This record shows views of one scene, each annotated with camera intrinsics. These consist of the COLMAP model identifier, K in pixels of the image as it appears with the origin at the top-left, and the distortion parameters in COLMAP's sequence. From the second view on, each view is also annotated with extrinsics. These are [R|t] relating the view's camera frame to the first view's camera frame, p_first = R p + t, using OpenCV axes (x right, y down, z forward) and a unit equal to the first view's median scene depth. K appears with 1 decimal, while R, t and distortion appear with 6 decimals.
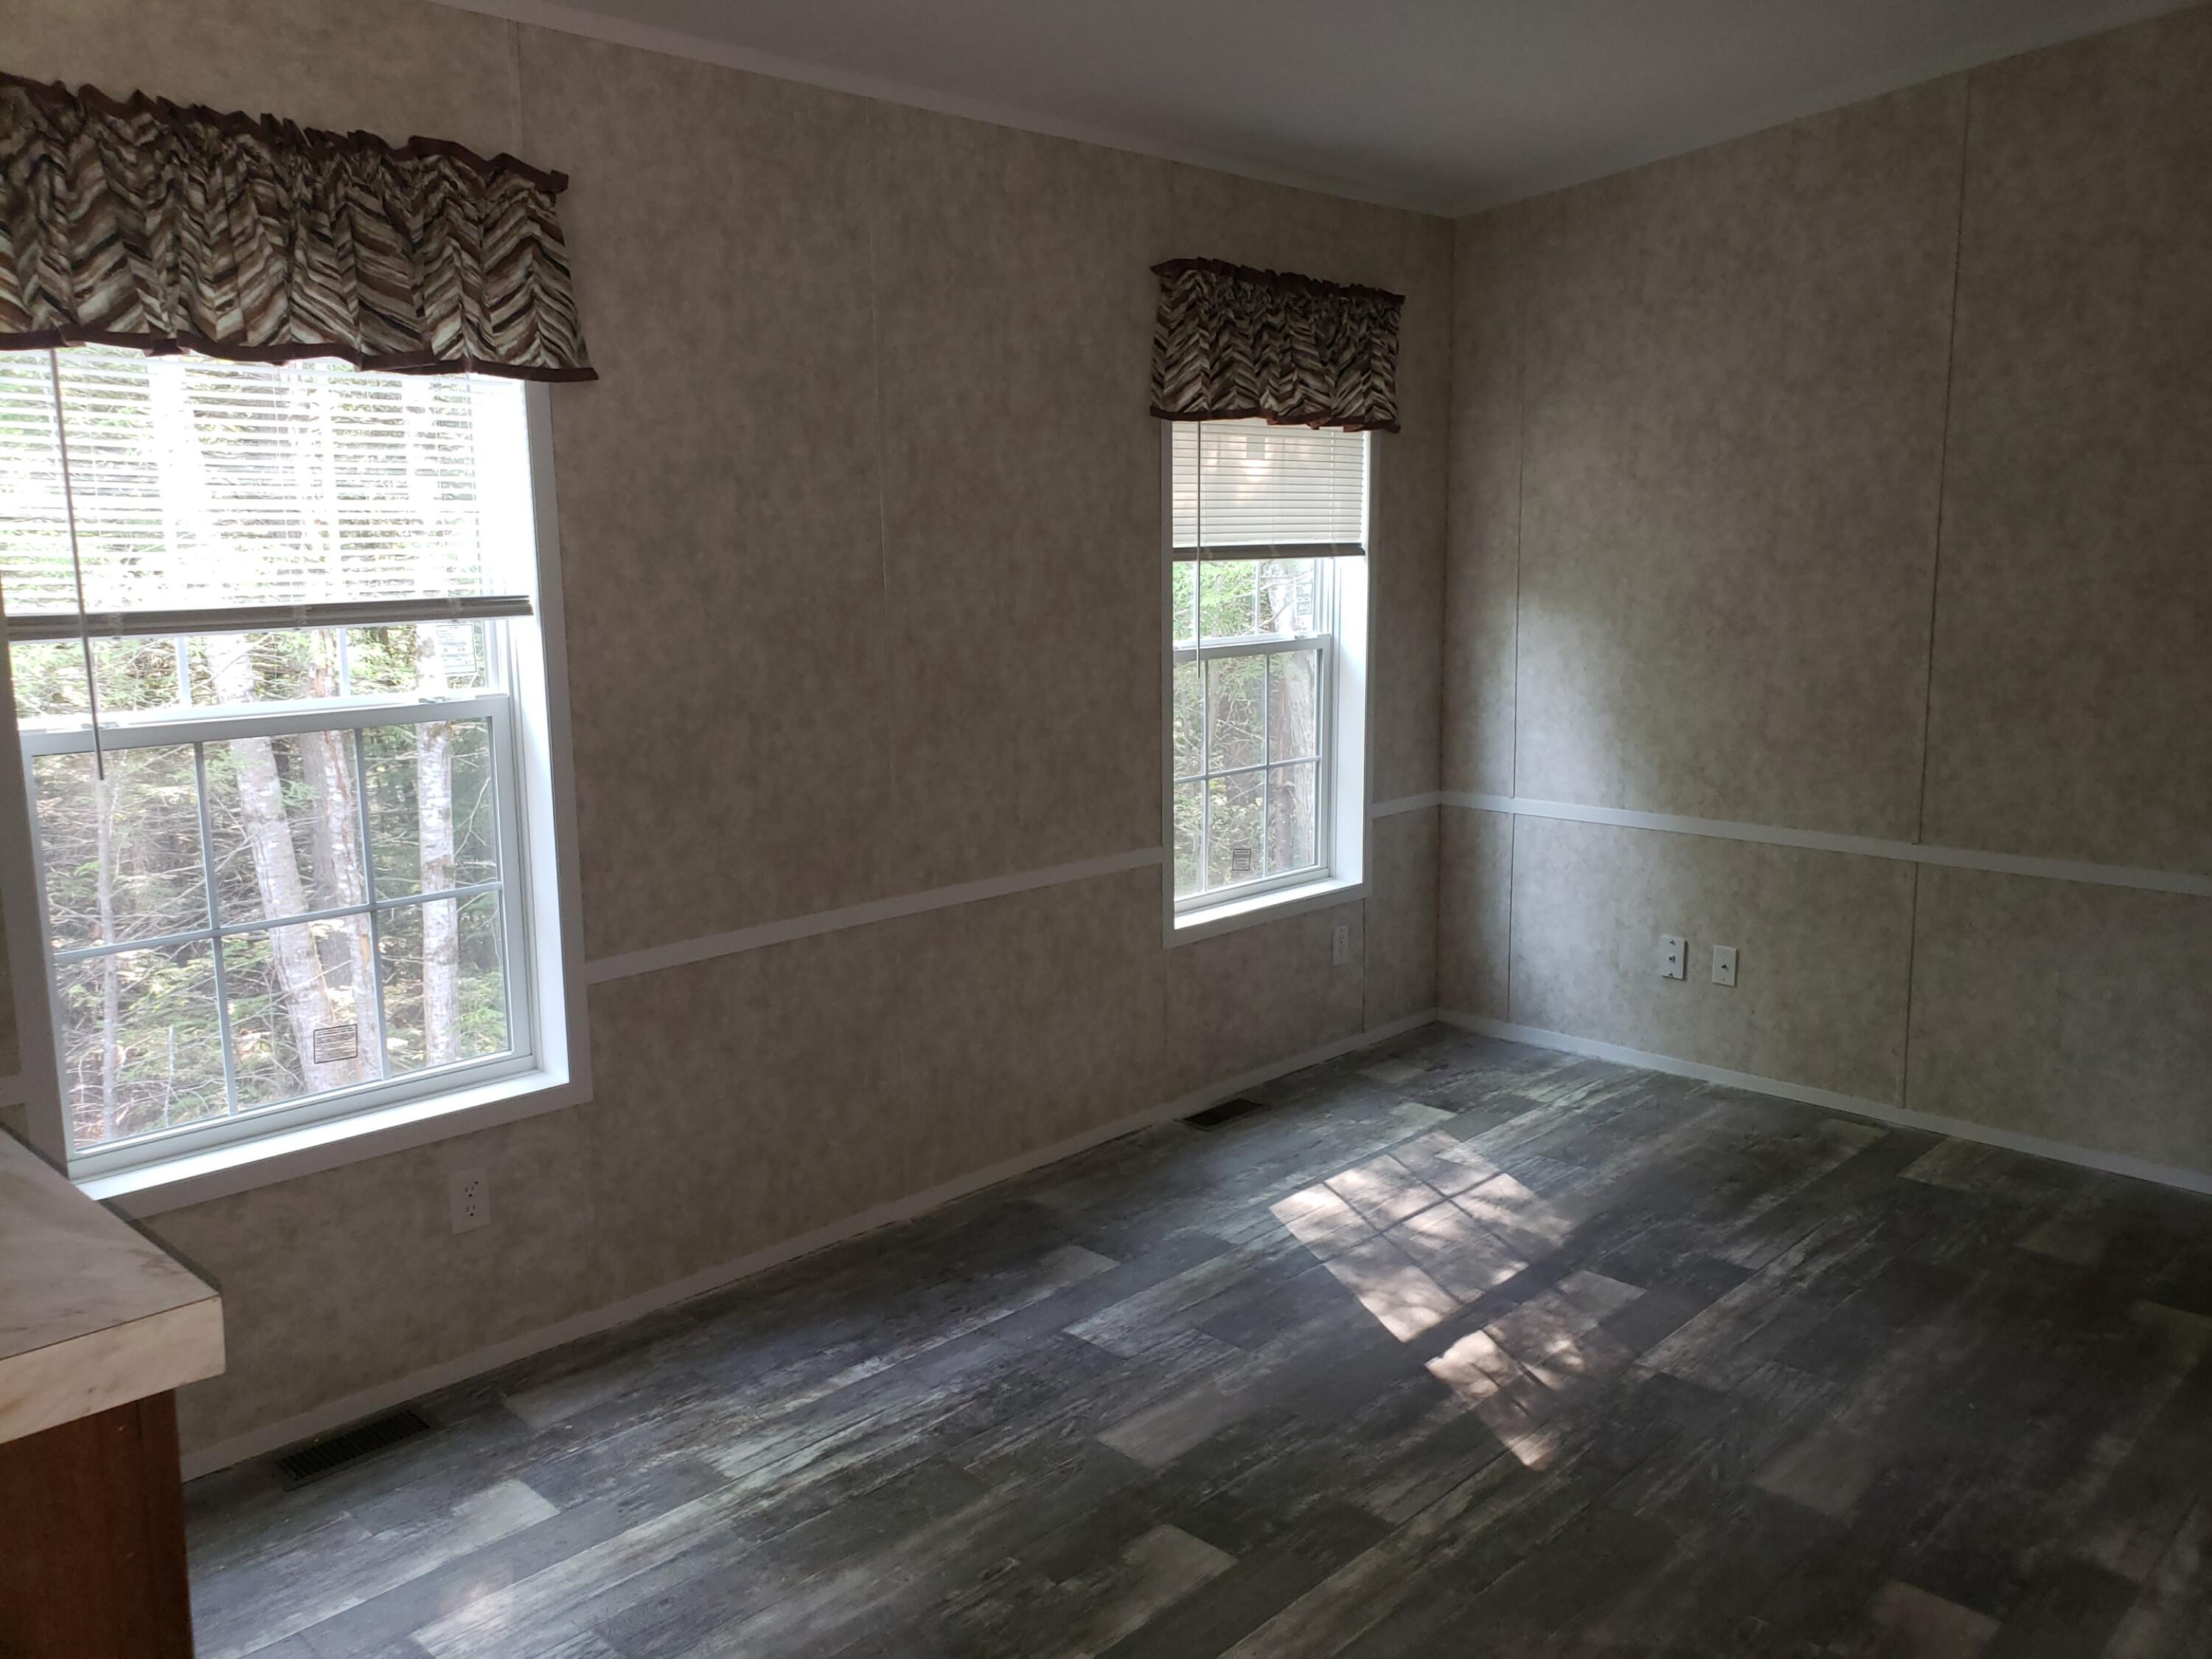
lens RADIAL K [[1797.2, 0, 1123.0], [0, 1797.2, 832.2], [0, 0, 1]] dist [0.152009, -0.151687]
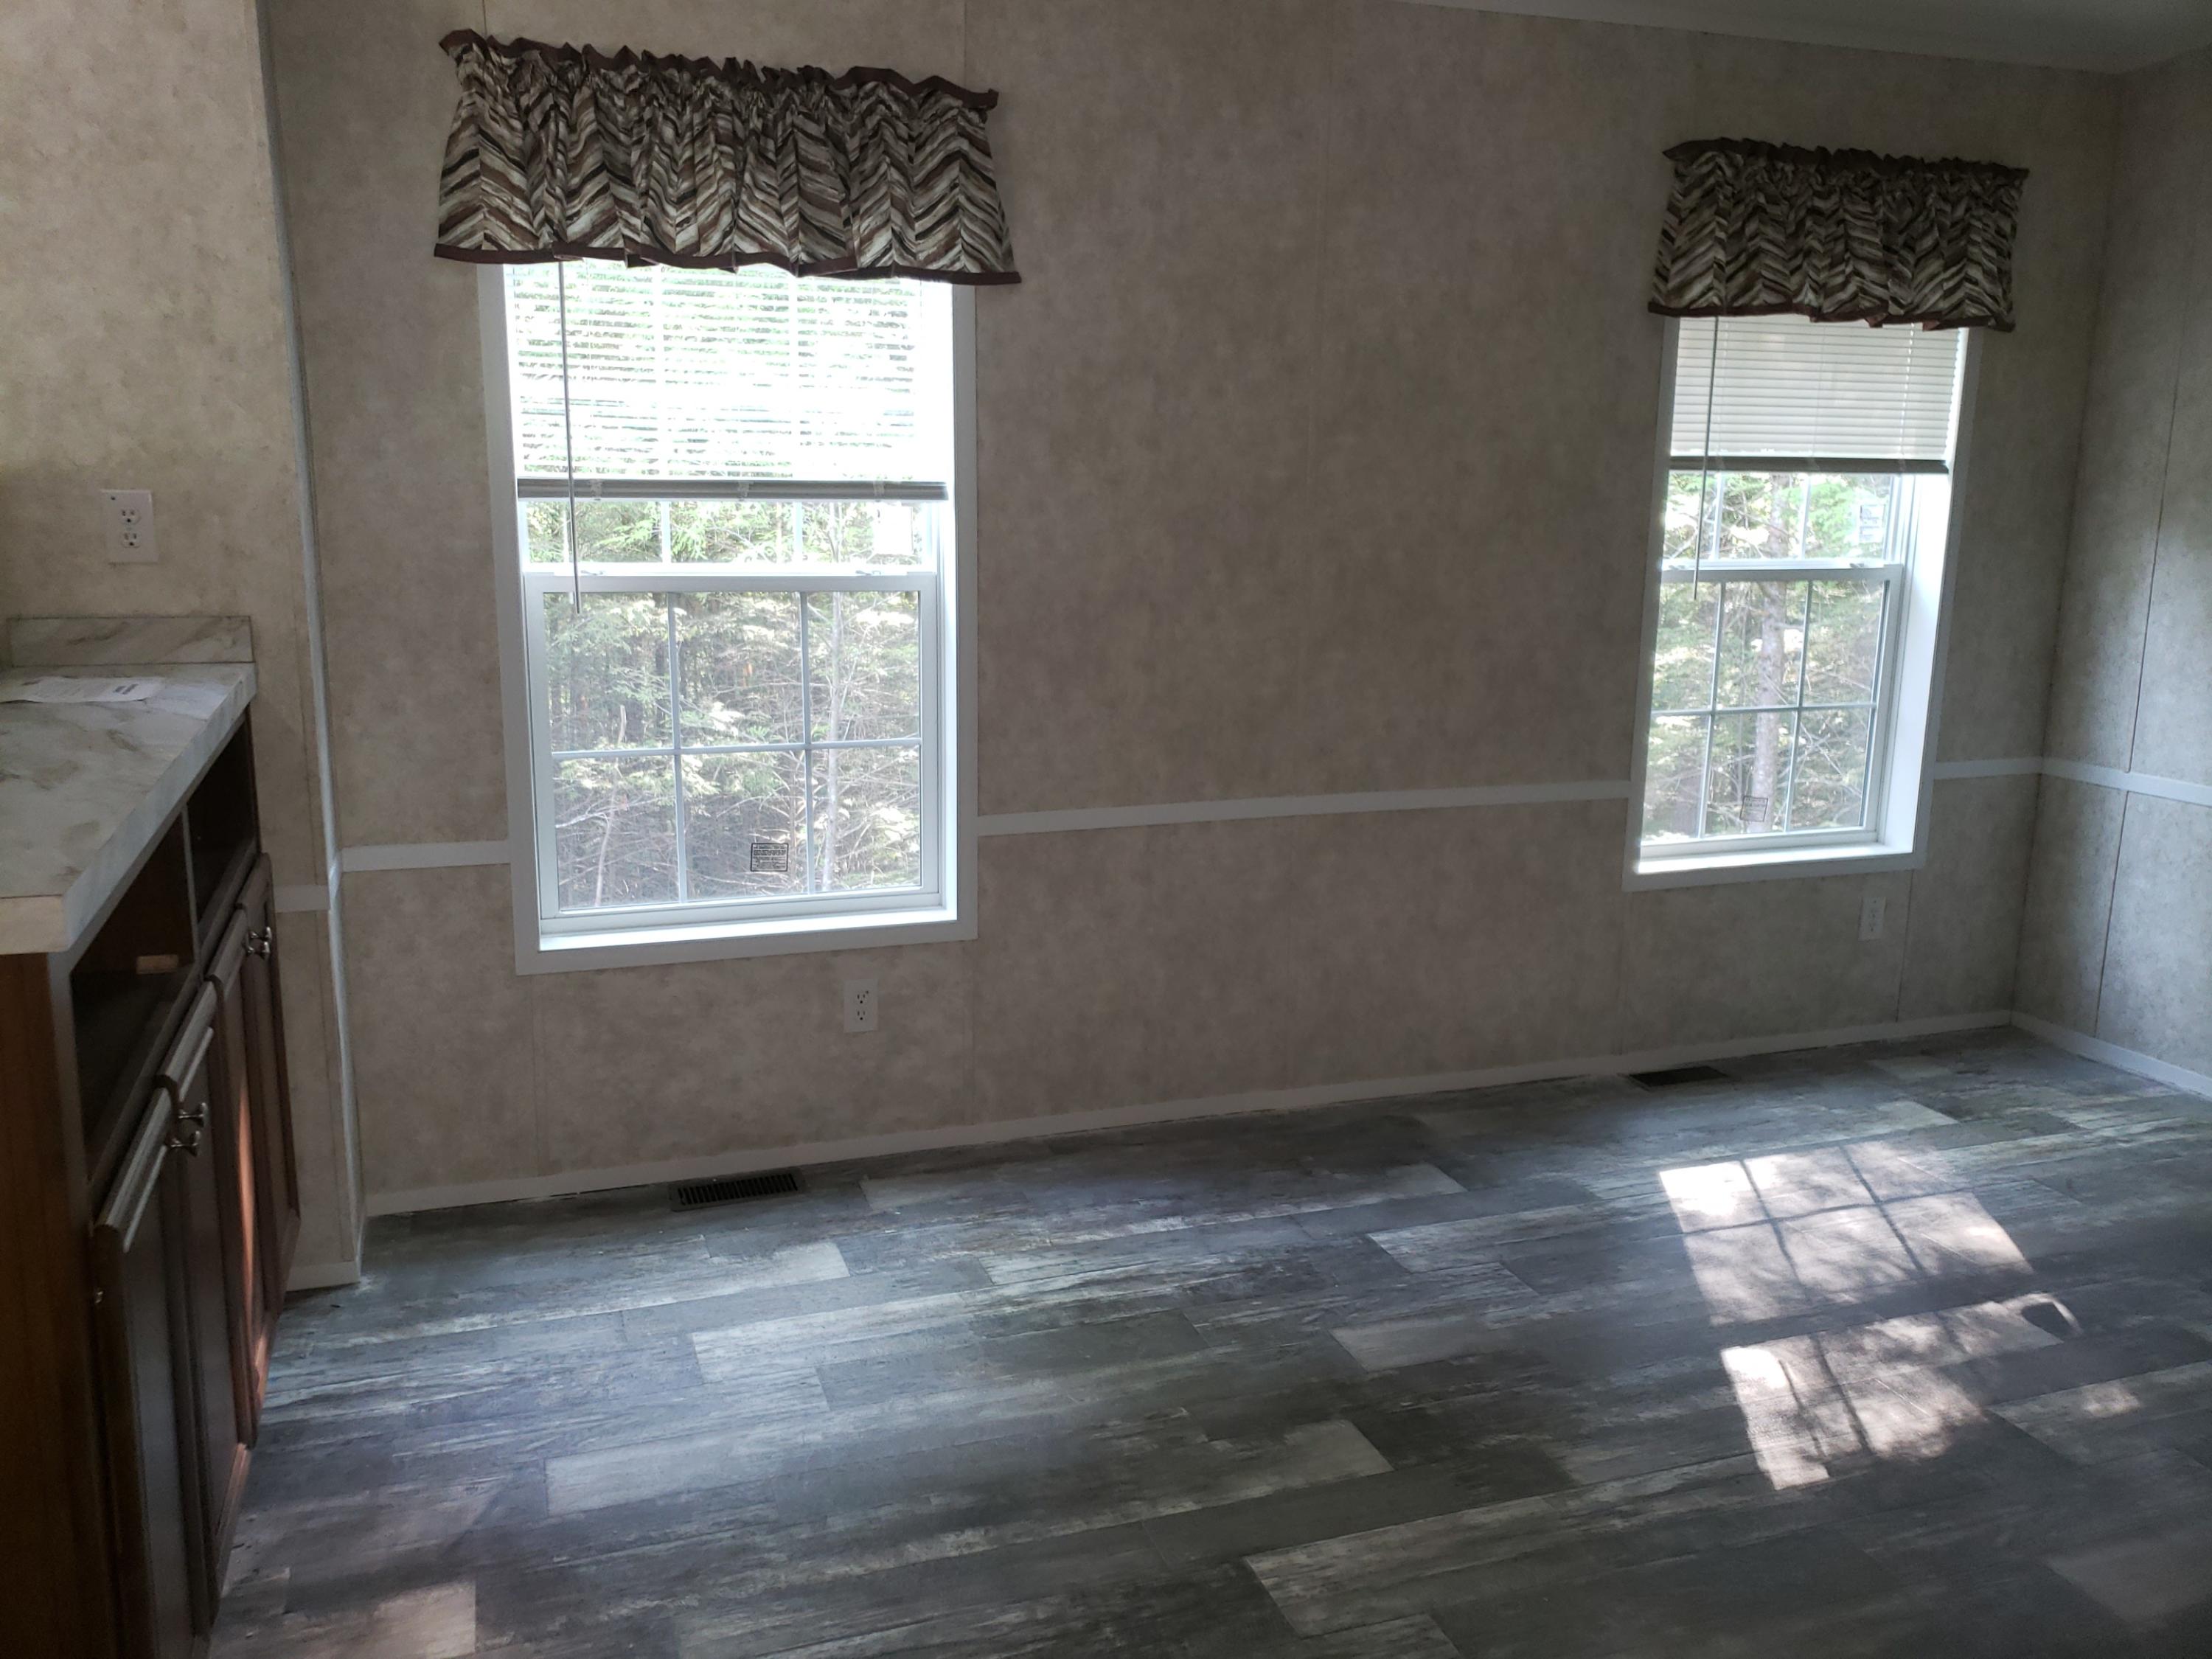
lens RADIAL K [[1797.2, 0, 1123.0], [0, 1797.2, 832.2], [0, 0, 1]] dist [0.152009, -0.151687]
pose [[0.896741, 0.108817, -0.428968, 0.231807], [-0.097701, 0.994061, 0.047923, 0.017750], [0.431636, -0.001064, 0.902047, 0.038195]]
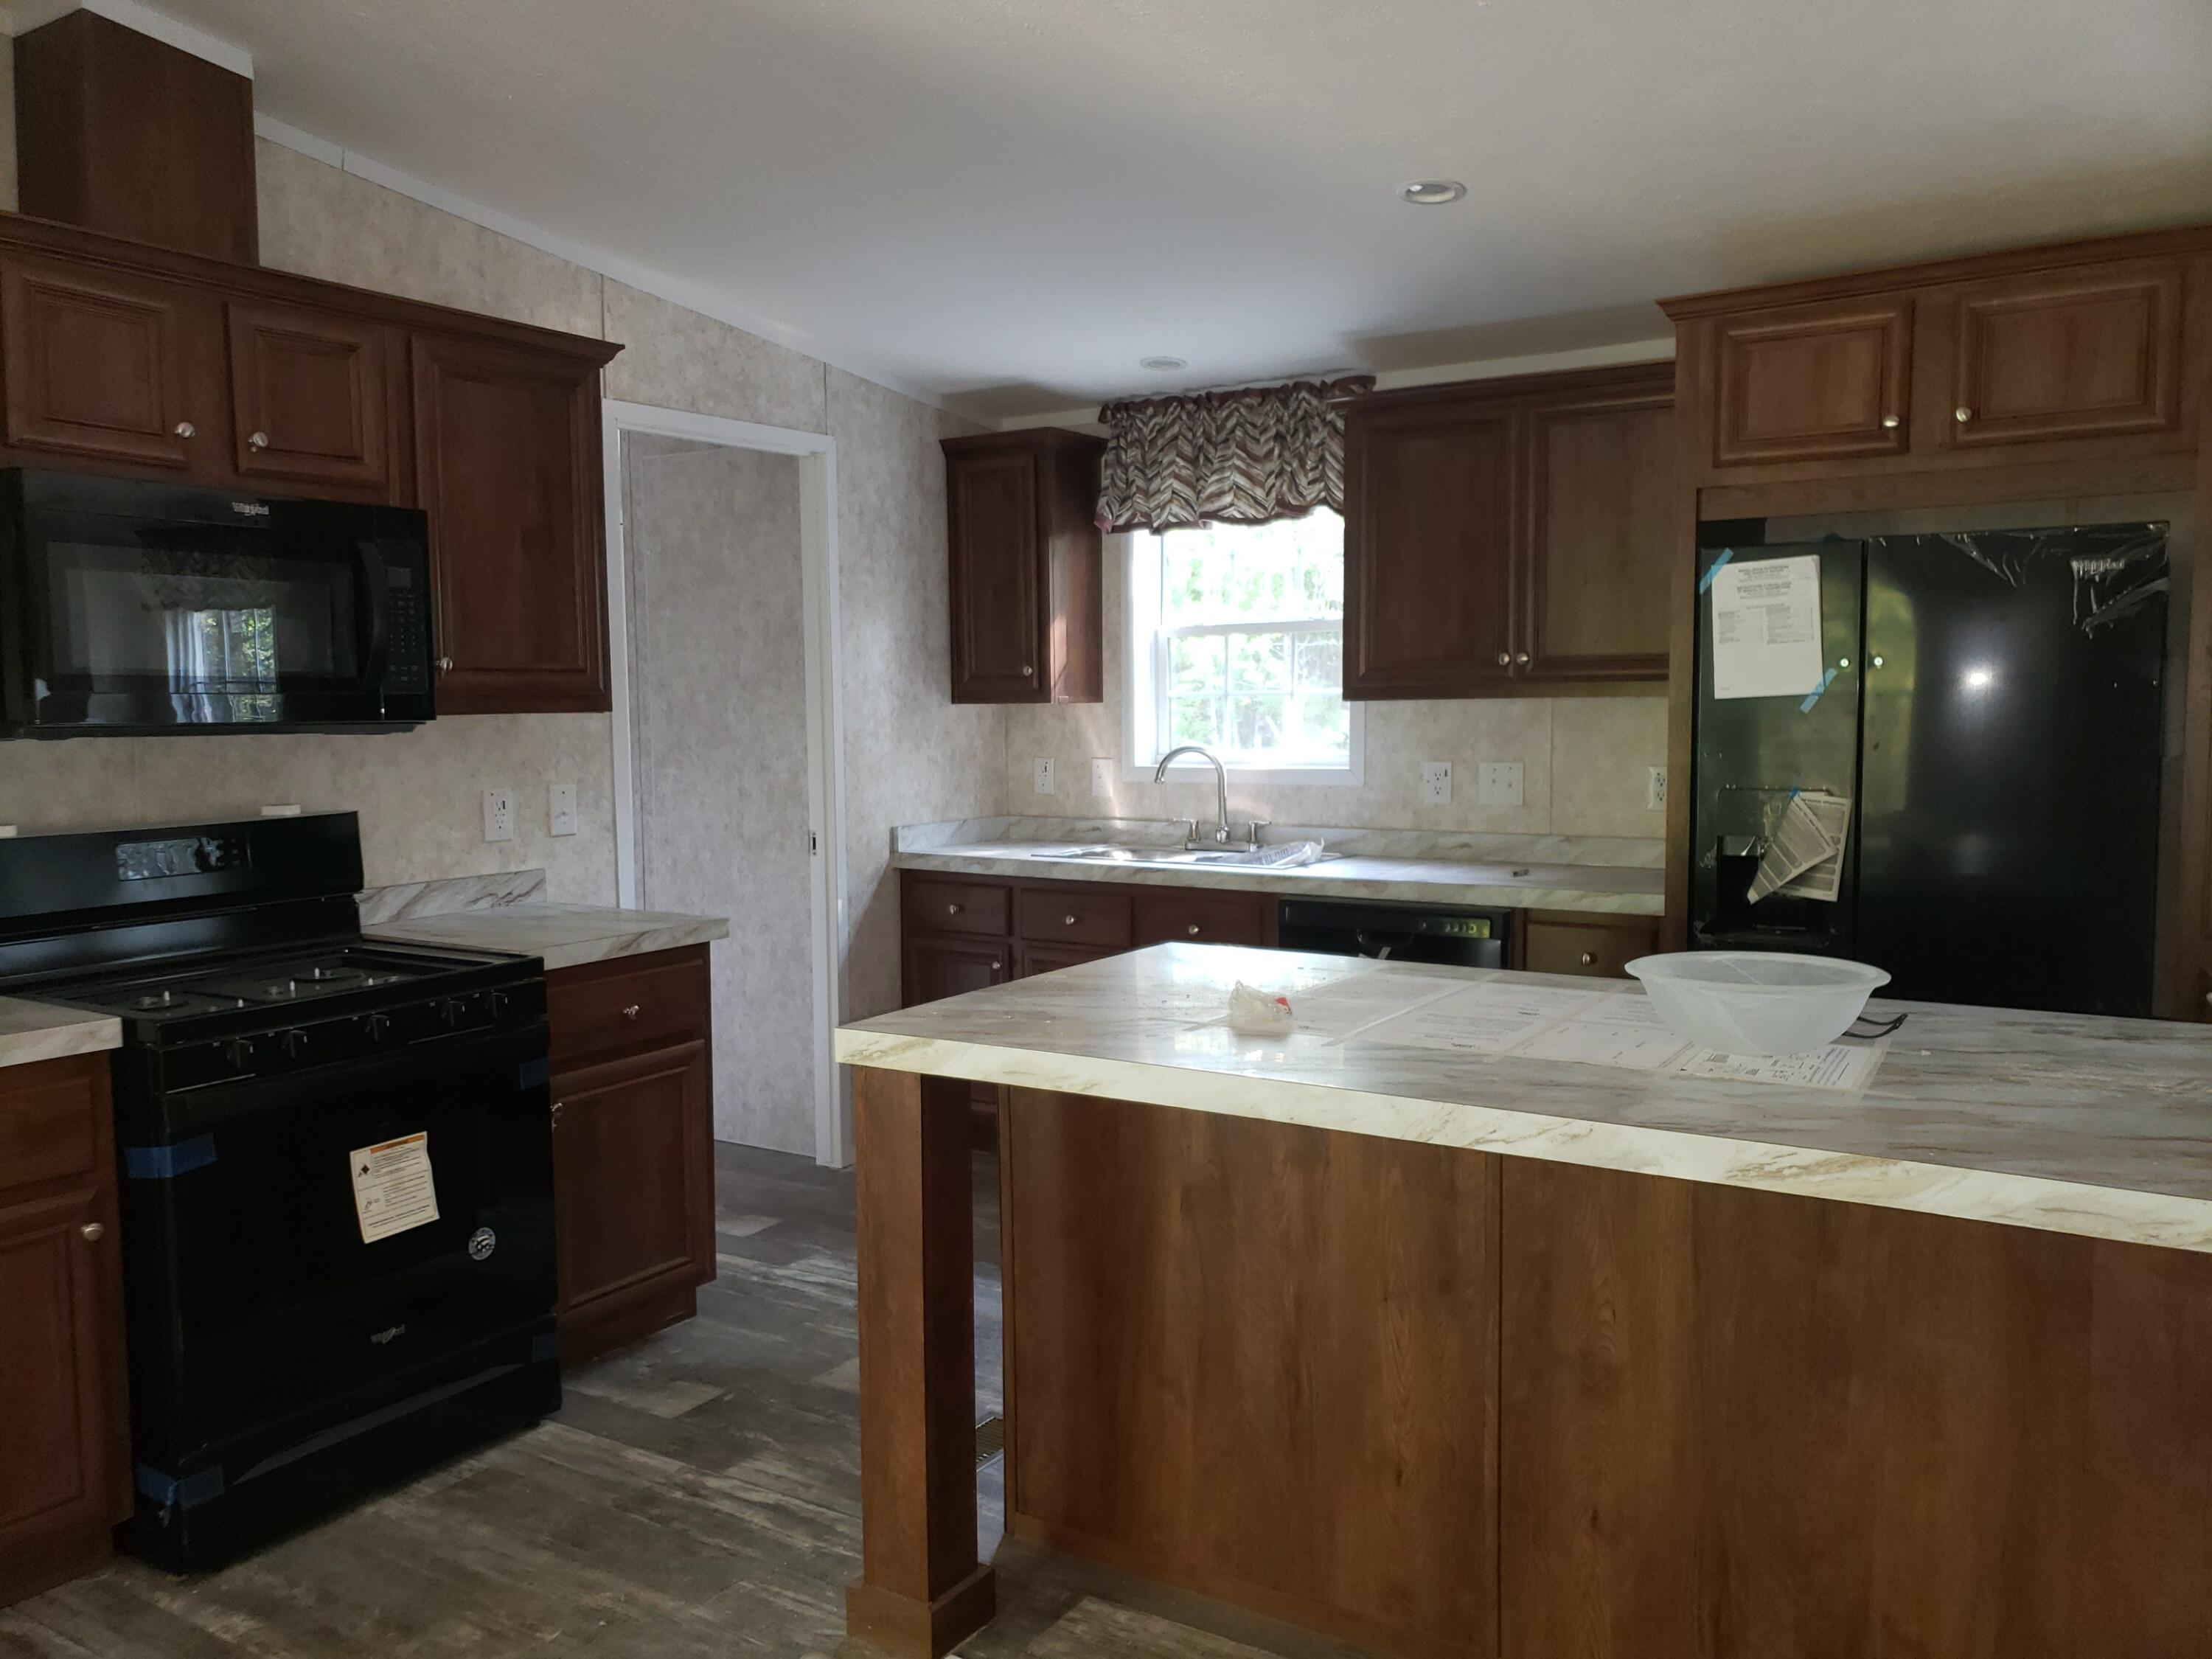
lens RADIAL K [[1797.2, 0, 1123.0], [0, 1797.2, 832.2], [0, 0, 1]] dist [0.152009, -0.151687]
pose [[0.174747, 0.092056, -0.980301, 0.994655], [-0.159404, 0.985131, 0.064095, -0.108559], [0.971624, 0.145064, 0.186823, 0.738386]]
